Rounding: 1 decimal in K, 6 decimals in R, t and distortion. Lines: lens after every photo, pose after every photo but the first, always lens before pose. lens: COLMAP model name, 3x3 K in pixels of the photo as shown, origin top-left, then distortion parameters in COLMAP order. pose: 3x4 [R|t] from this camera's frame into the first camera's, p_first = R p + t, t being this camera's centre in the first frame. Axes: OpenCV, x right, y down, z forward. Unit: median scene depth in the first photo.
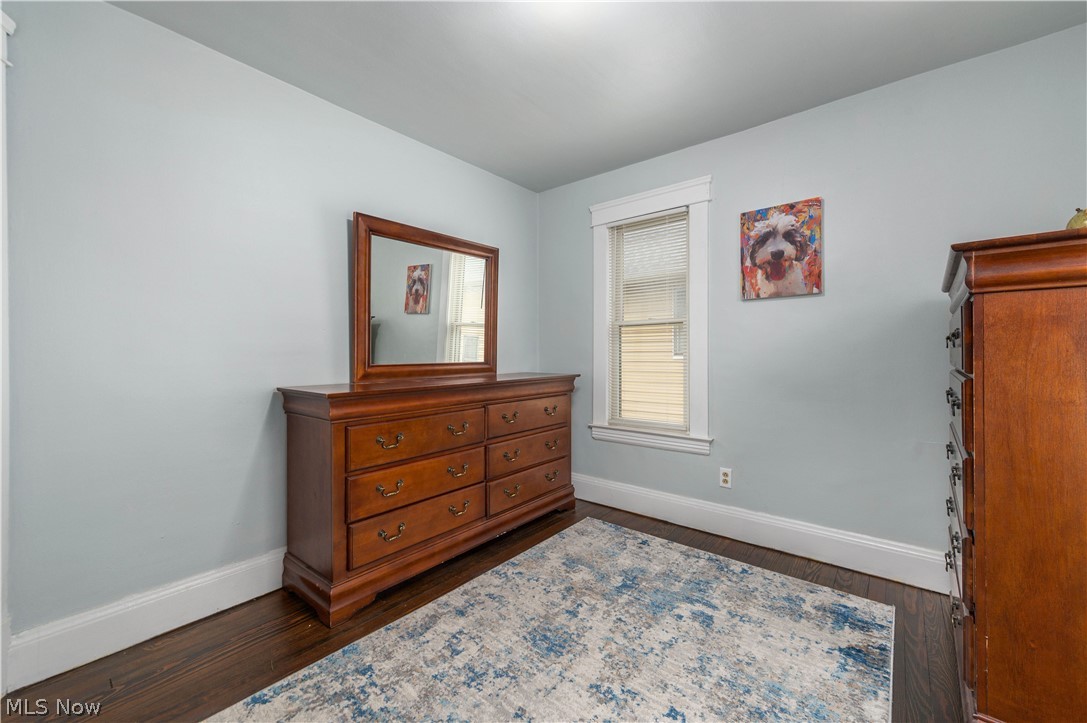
lens RADIAL K [[418.9, 0, 537.3], [0, 418.9, 355.1], [0, 0, 1]] dist [0.012553, -0.000291]
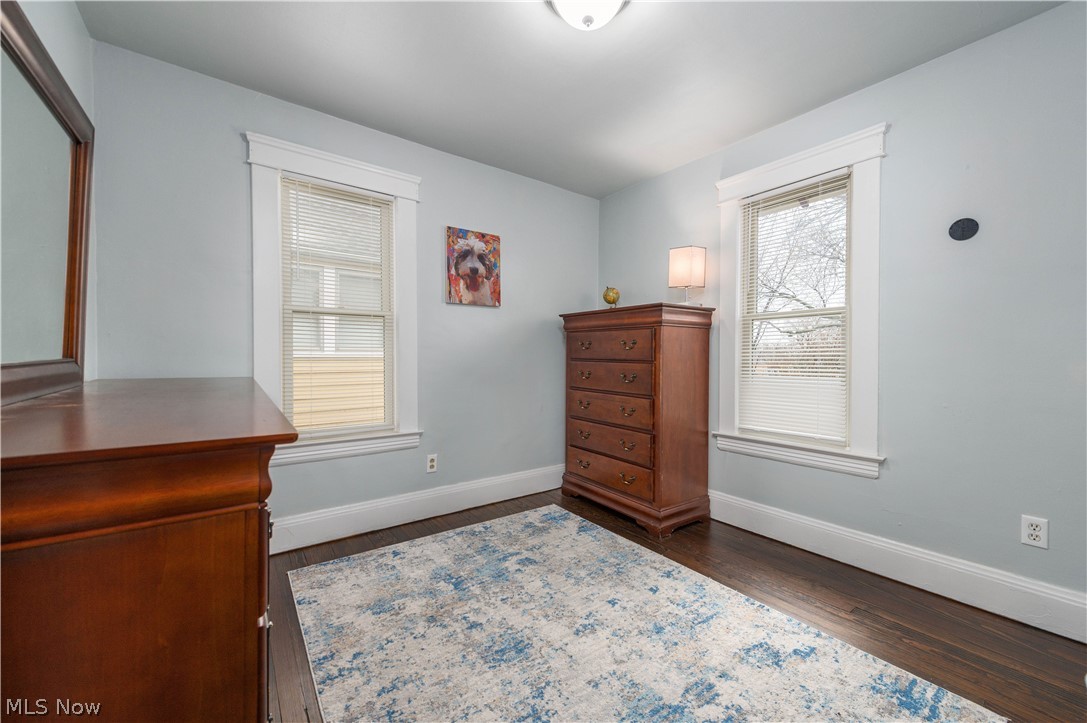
lens RADIAL K [[442.8, 0, 546.3], [0, 442.8, 359.4], [0, 0, 1]] dist [0.014230, -0.000404]
pose [[0.233708, -0.007686, 0.972277, -0.672872], [-0.006690, 0.999932, 0.009513, 0.009798], [-0.972284, -0.008728, 0.233640, 0.498595]]
